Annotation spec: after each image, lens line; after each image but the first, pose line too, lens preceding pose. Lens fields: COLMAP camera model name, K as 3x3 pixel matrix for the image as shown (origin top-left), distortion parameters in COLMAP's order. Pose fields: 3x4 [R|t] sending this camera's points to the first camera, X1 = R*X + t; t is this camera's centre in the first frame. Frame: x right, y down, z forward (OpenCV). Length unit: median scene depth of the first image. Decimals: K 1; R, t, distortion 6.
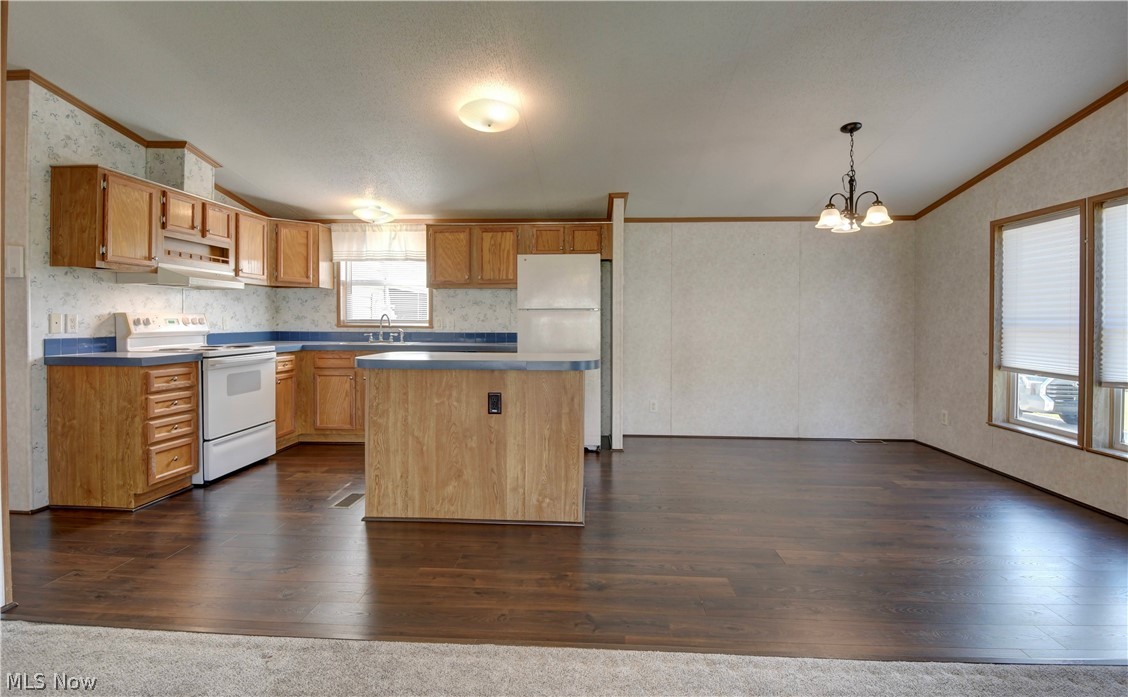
lens RADIAL K [[534.5, 0, 570.4], [0, 534.5, 329.8], [0, 0, 1]] dist [0.003095, -0.015894]
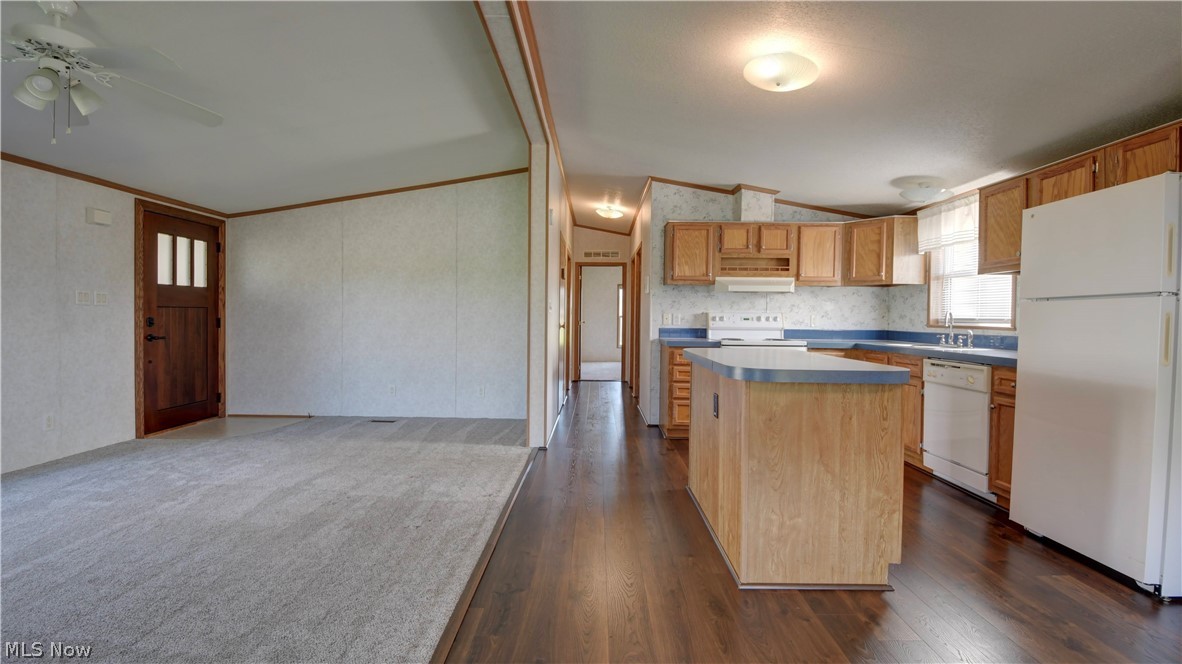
lens RADIAL K [[518.3, 0, 591.0], [0, 518.3, 332.0], [0, 0, 1]] dist [-0.000483, -0.000107]
pose [[0.036215, 0.024980, -0.999032, 0.539166], [-0.026957, 0.999348, 0.024011, -0.003070], [0.998980, 0.026061, 0.036865, 0.554948]]
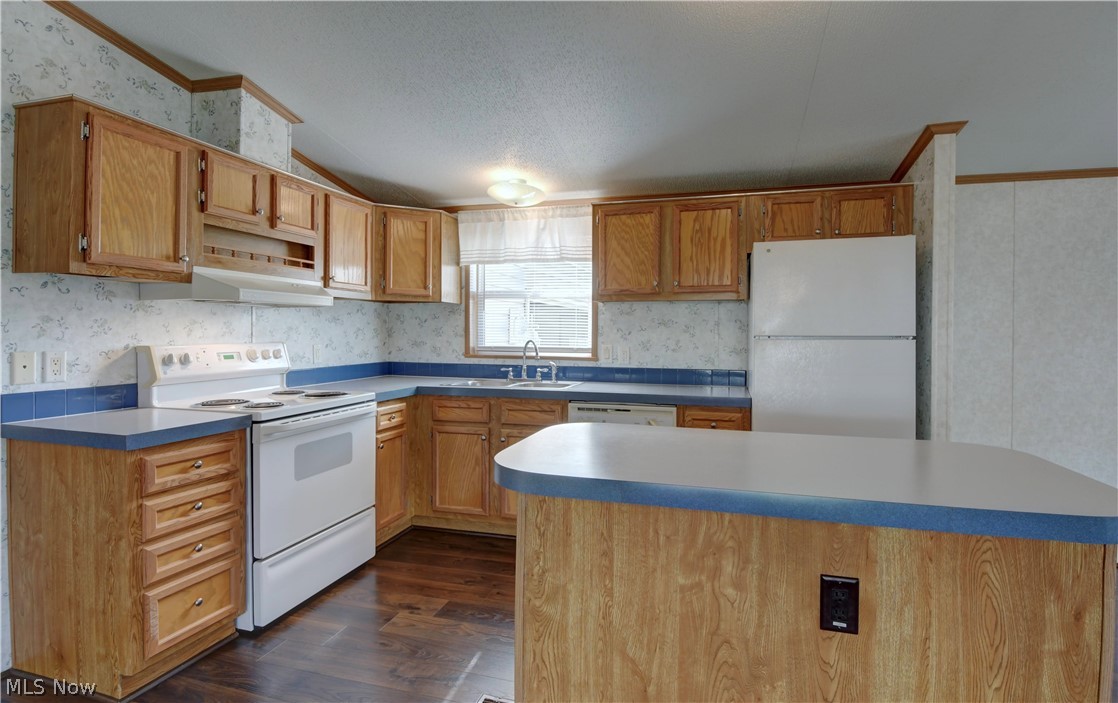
lens RADIAL K [[549.3, 0, 574.9], [0, 549.3, 340.3], [0, 0, 1]] dist [0.001333, -0.014125]
pose [[0.975519, 0.004718, -0.219864, -0.177359], [-0.005221, 0.999985, -0.001706, -0.036301], [0.219853, 0.002812, 0.975529, 0.424560]]
